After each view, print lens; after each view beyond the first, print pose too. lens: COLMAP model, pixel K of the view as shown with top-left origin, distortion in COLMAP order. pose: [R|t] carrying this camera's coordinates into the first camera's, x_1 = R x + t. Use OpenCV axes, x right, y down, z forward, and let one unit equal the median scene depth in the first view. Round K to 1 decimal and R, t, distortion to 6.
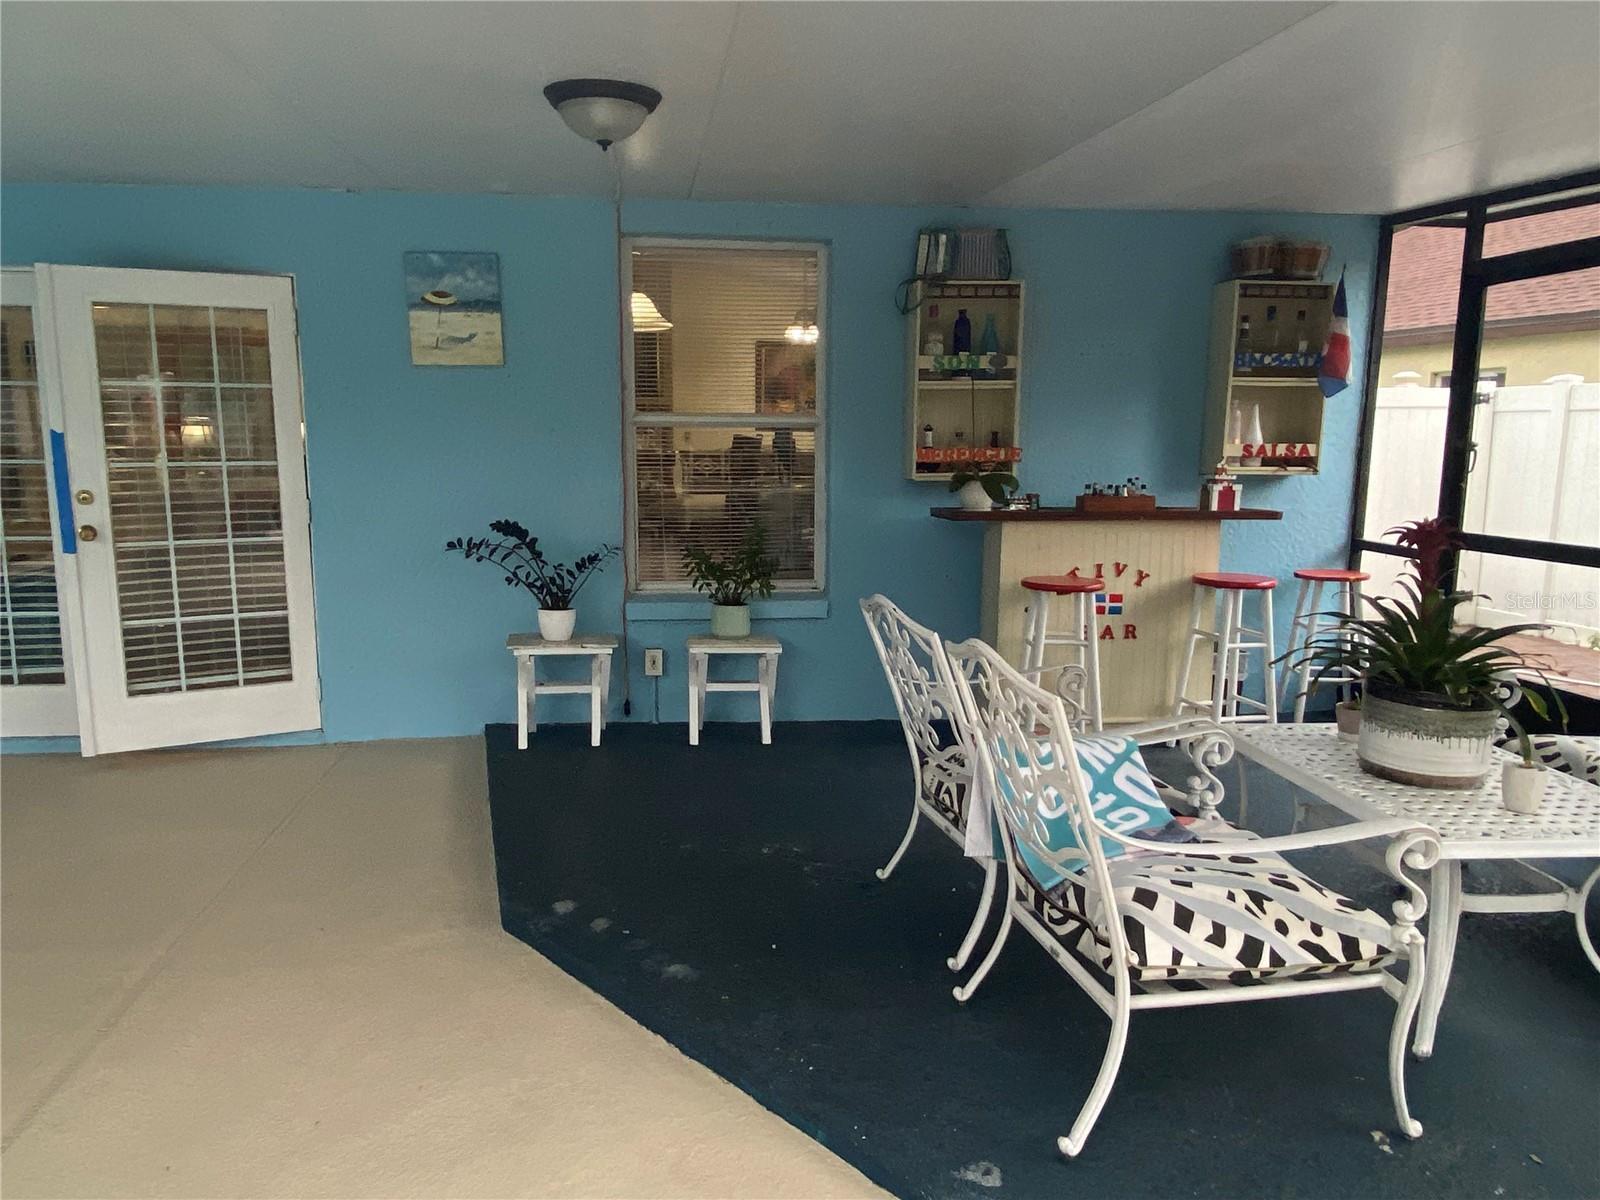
lens RADIAL K [[1120.1, 0, 781.7], [0, 1120.1, 613.1], [0, 0, 1]] dist [0.076470, -0.113911]
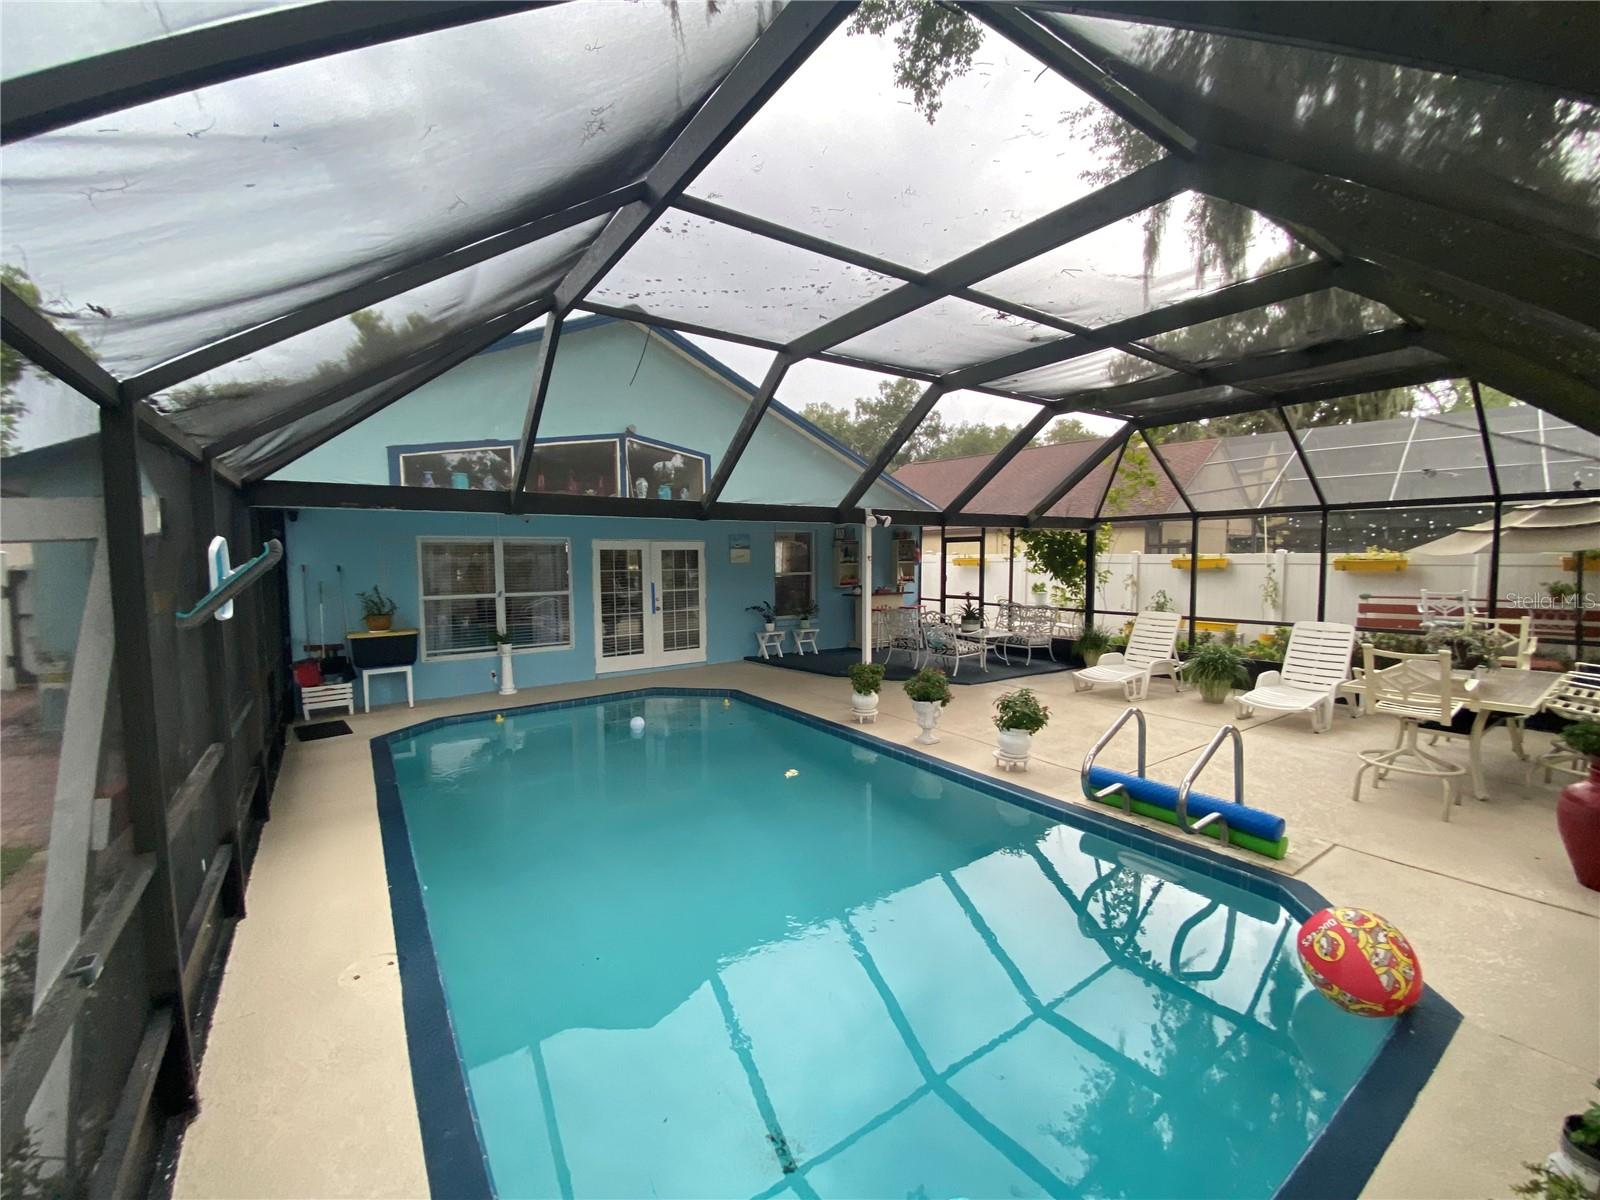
lens RADIAL K [[637.0, 0, 795.0], [0, 637.0, 605.2], [0, 0, 1]] dist [0.020564, -0.018870]
pose [[0.883414, -0.049188, 0.466005, -1.181833], [0.086556, 0.994492, -0.059115, 0.073853], [-0.460530, 0.092558, 0.882805, -1.031221]]
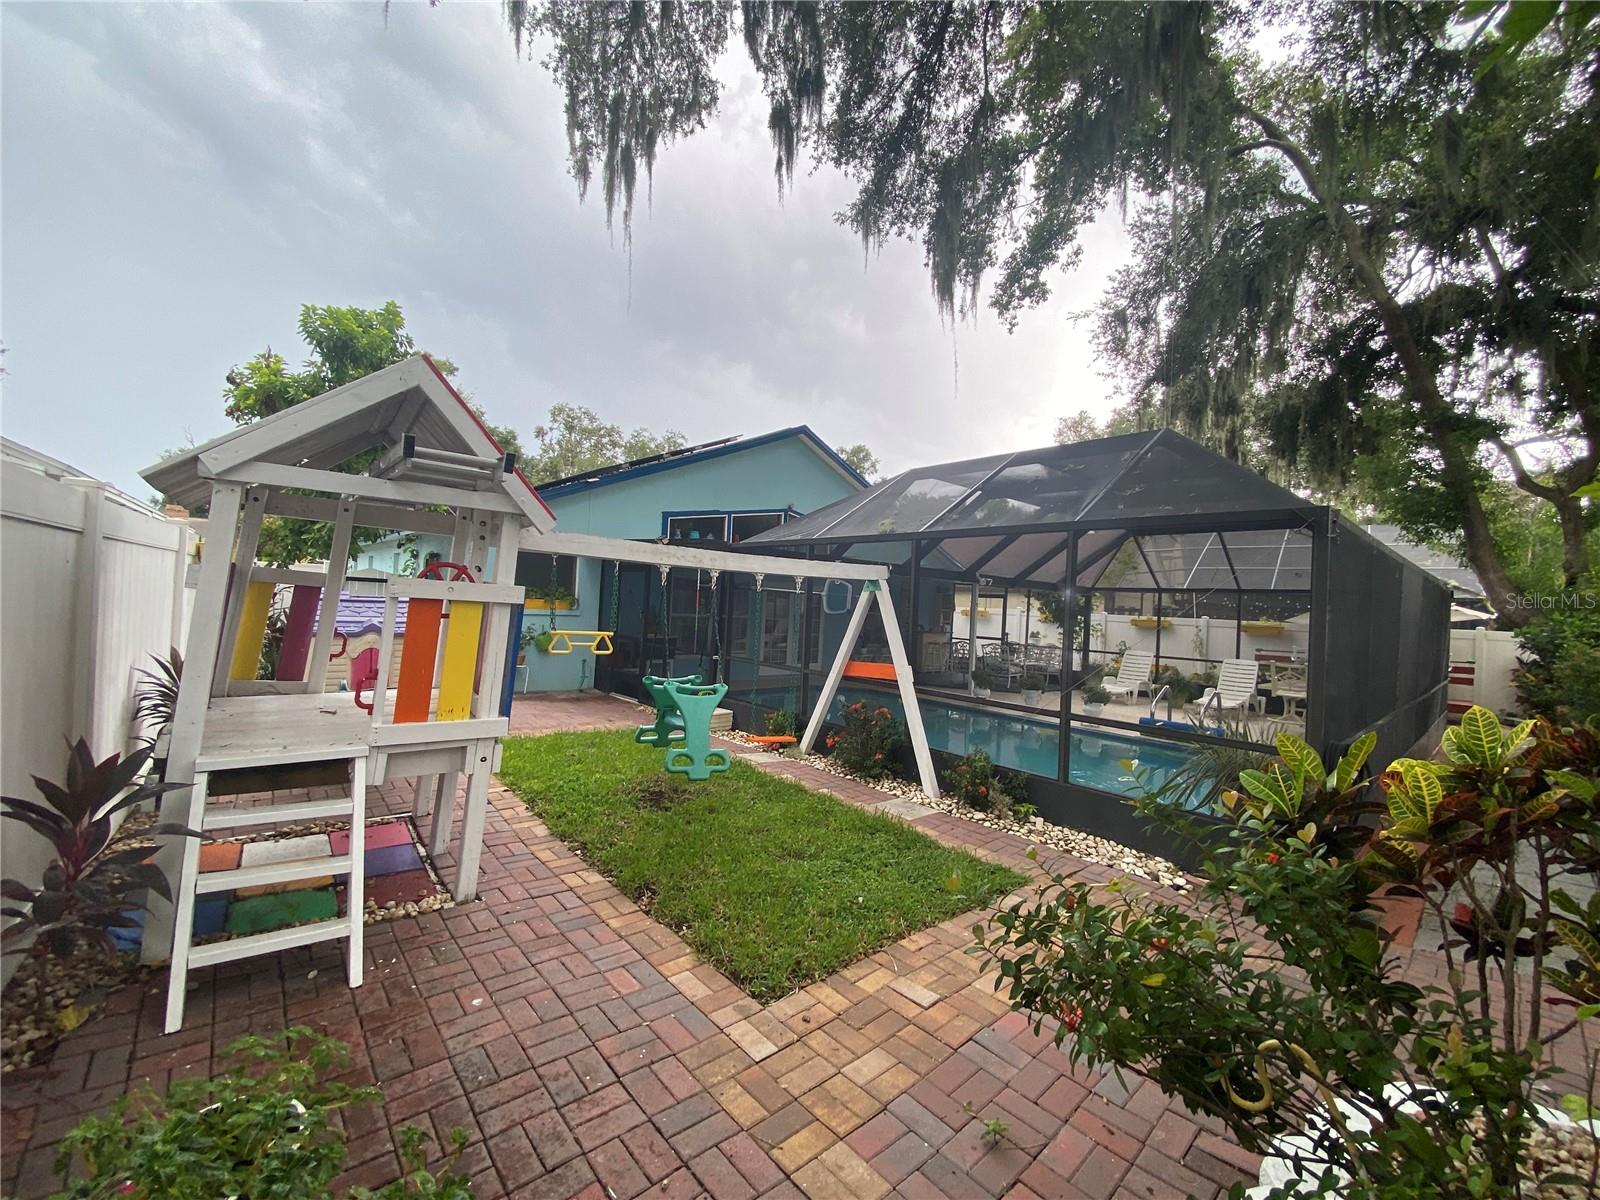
lens RADIAL K [[644.7, 0, 799.7], [0, 644.7, 603.1], [0, 0, 1]] dist [0.039727, -0.032734]
pose [[0.815608, 0.035410, 0.577520, -2.289017], [0.046205, 0.990952, -0.126013, 0.156999], [-0.576757, 0.129462, 0.806592, -1.366718]]
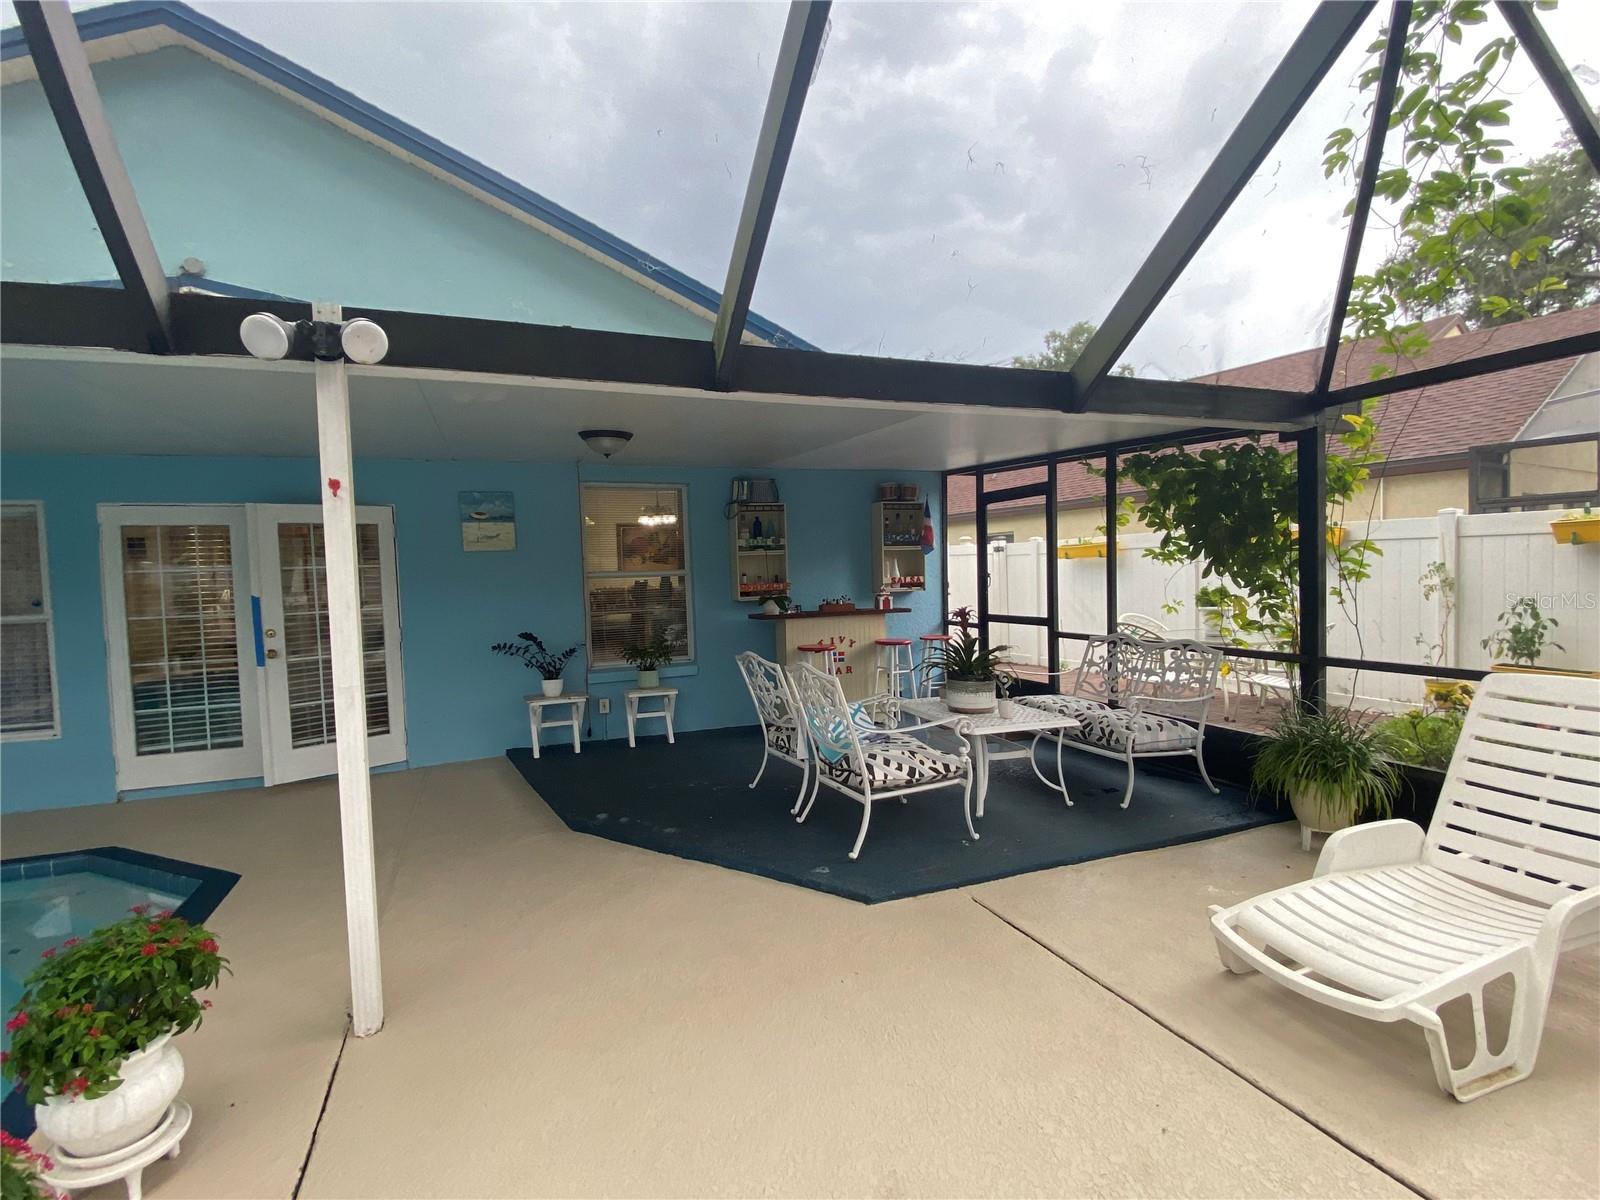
lens RADIAL K [[745.6, 0, 803.4], [0, 745.6, 604.9], [0, 0, 1]] dist [0.001060, -0.006348]
pose [[0.963827, -0.047287, 0.262301, -0.120876], [0.076706, 0.991712, -0.103074, 0.033354], [-0.255253, 0.119465, 0.959466, -0.294045]]
